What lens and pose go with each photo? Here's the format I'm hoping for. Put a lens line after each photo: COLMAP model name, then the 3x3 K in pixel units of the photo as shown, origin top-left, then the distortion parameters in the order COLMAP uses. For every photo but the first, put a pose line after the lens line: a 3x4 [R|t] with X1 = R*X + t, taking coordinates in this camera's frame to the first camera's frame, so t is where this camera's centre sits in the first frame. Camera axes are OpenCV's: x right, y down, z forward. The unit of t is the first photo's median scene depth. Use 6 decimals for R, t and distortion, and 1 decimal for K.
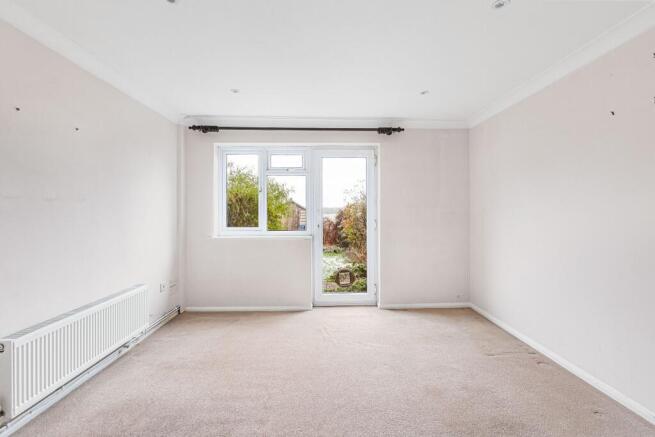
lens RADIAL K [[292.5, 0, 328.4], [0, 292.5, 215.7], [0, 0, 1]] dist [-0.001011, 0.000021]
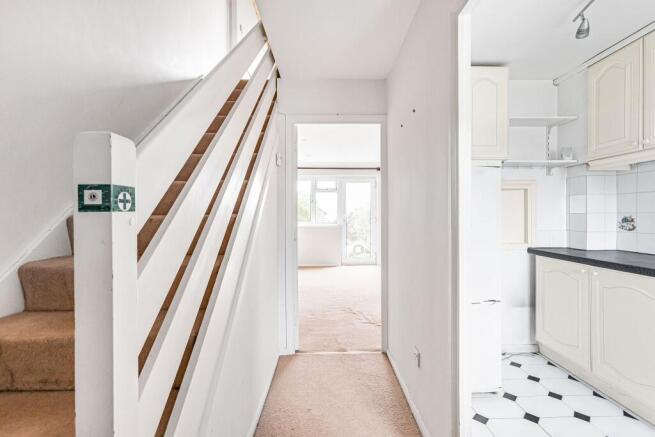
lens RADIAL K [[292.5, 0, 327.5], [0, 292.5, 217.2], [0, 0, 1]] dist [-0.001011, 0.000021]
pose [[0.999755, 0.003198, -0.021910, -0.095407], [-0.003171, 0.999994, 0.001254, 0.014992], [0.021914, -0.001184, 0.999759, -0.809200]]
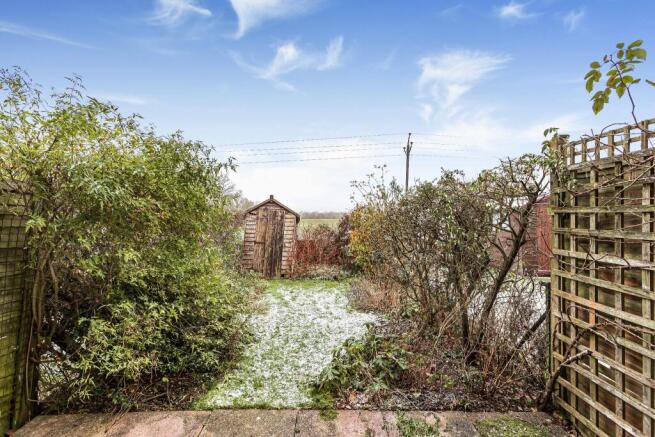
lens RADIAL K [[292.5, 0, 325.3], [0, 292.5, 218.8], [0, 0, 1]] dist [-0.001011, 0.000021]
pose [[0.999327, 0.018400, -0.031722, 0.018010], [-0.018615, 0.999806, -0.006503, -0.004851], [0.031596, 0.007089, 0.999476, 0.345330]]
